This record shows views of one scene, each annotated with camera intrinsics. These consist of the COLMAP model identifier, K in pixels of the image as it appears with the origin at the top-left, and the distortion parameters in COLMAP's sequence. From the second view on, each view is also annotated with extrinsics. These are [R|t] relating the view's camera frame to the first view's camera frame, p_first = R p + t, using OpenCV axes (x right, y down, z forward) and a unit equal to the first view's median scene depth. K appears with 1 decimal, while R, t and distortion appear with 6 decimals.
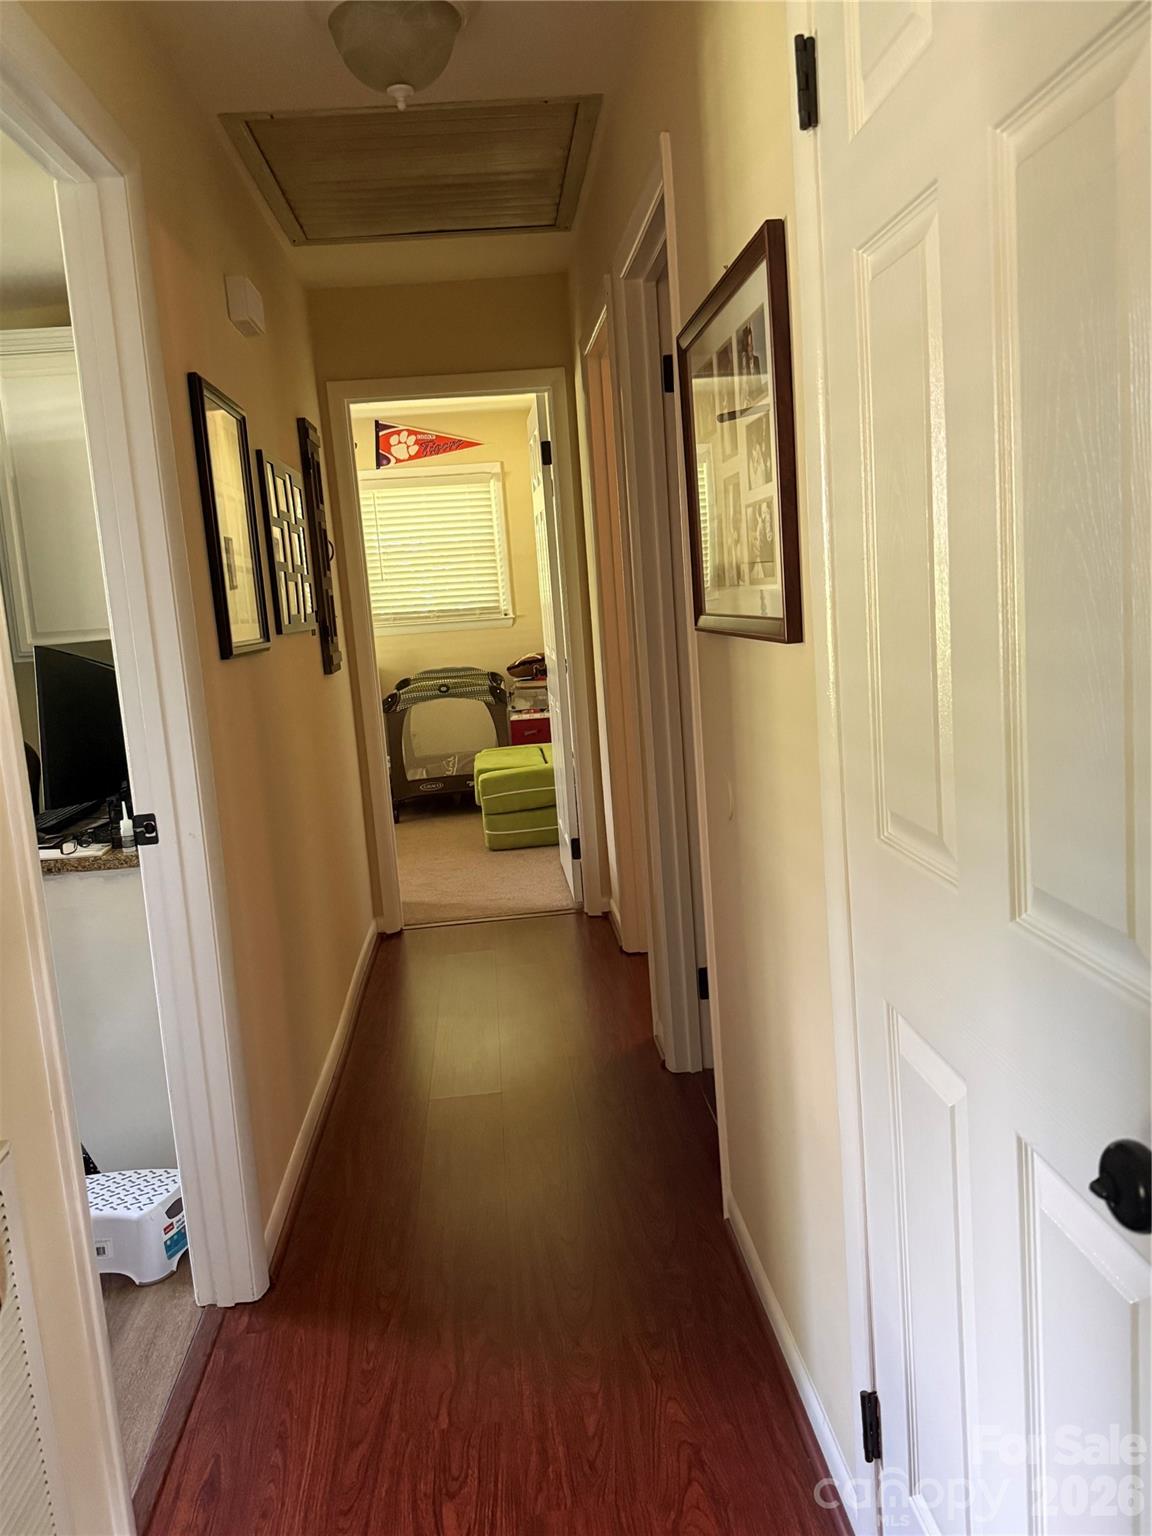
lens RADIAL K [[1196.8, 0, 576.8], [0, 1196.8, 767.3], [0, 0, 1]] dist [0.006361, 0.000903]
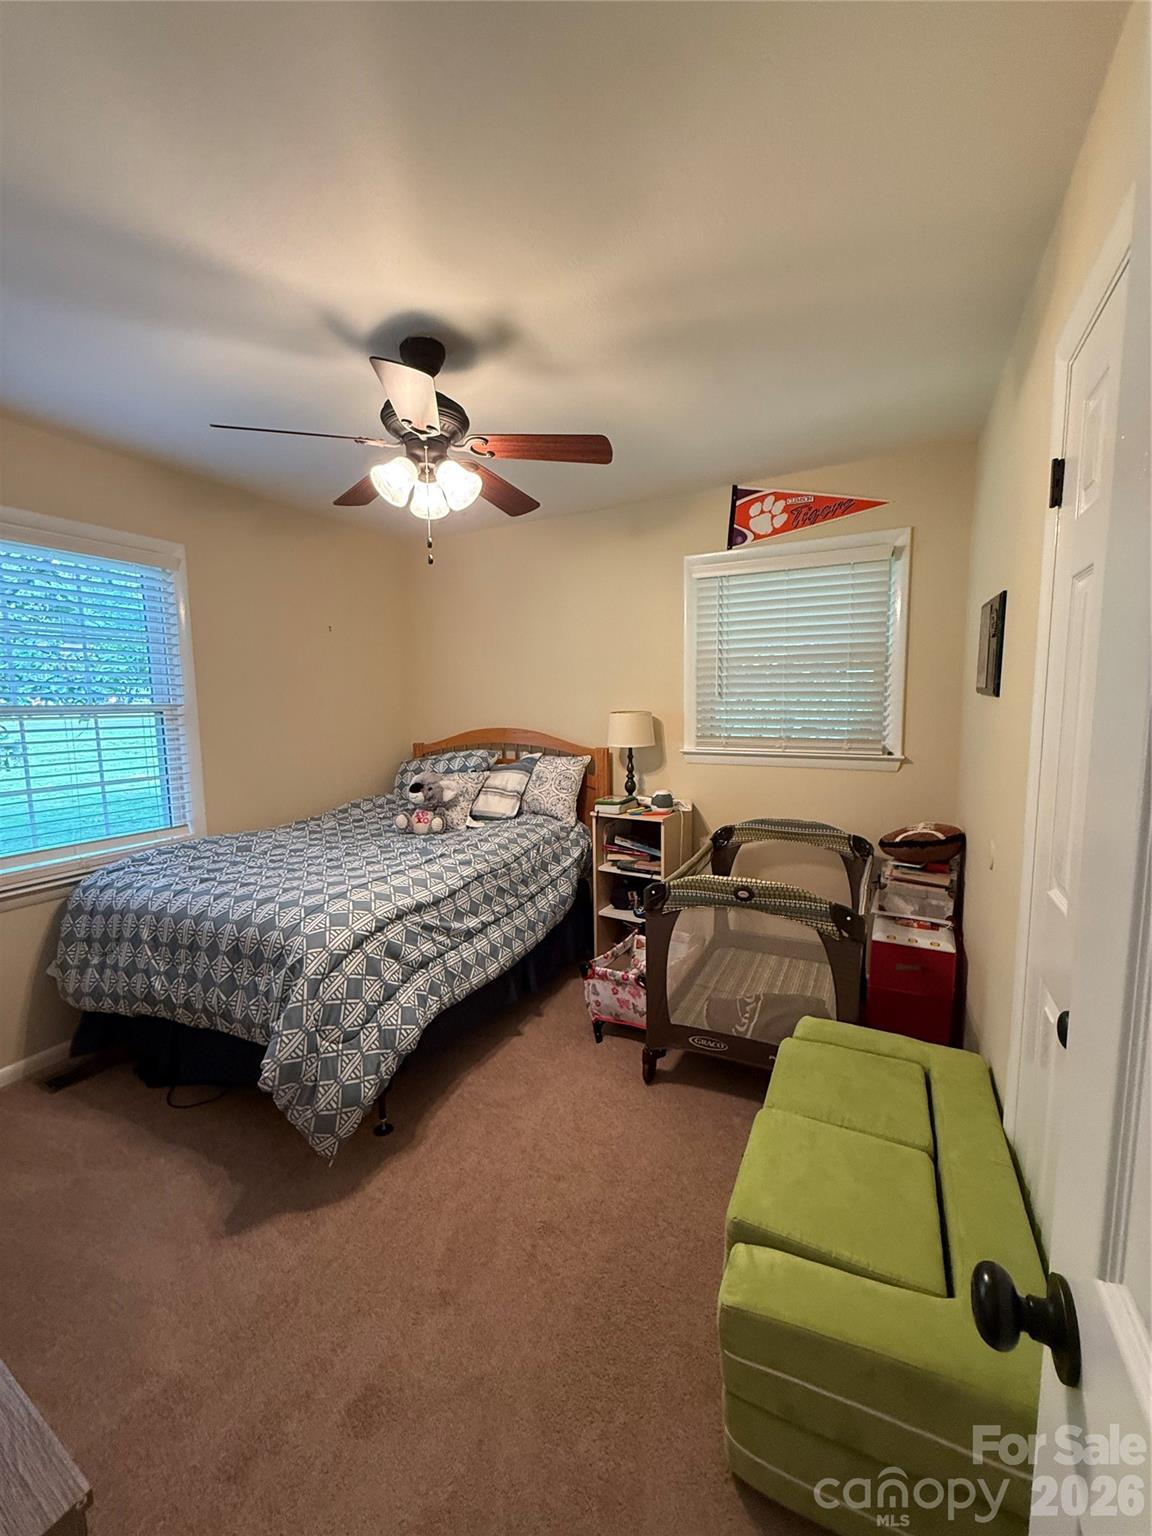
lens RADIAL K [[614.7, 0, 570.8], [0, 614.7, 768.1], [0, 0, 1]] dist [0.000423, 0.000104]
pose [[0.850327, 0.116280, -0.513247, -0.033684], [-0.125731, 0.991928, 0.016423, -0.103601], [0.511014, 0.050566, 0.858084, 0.616829]]
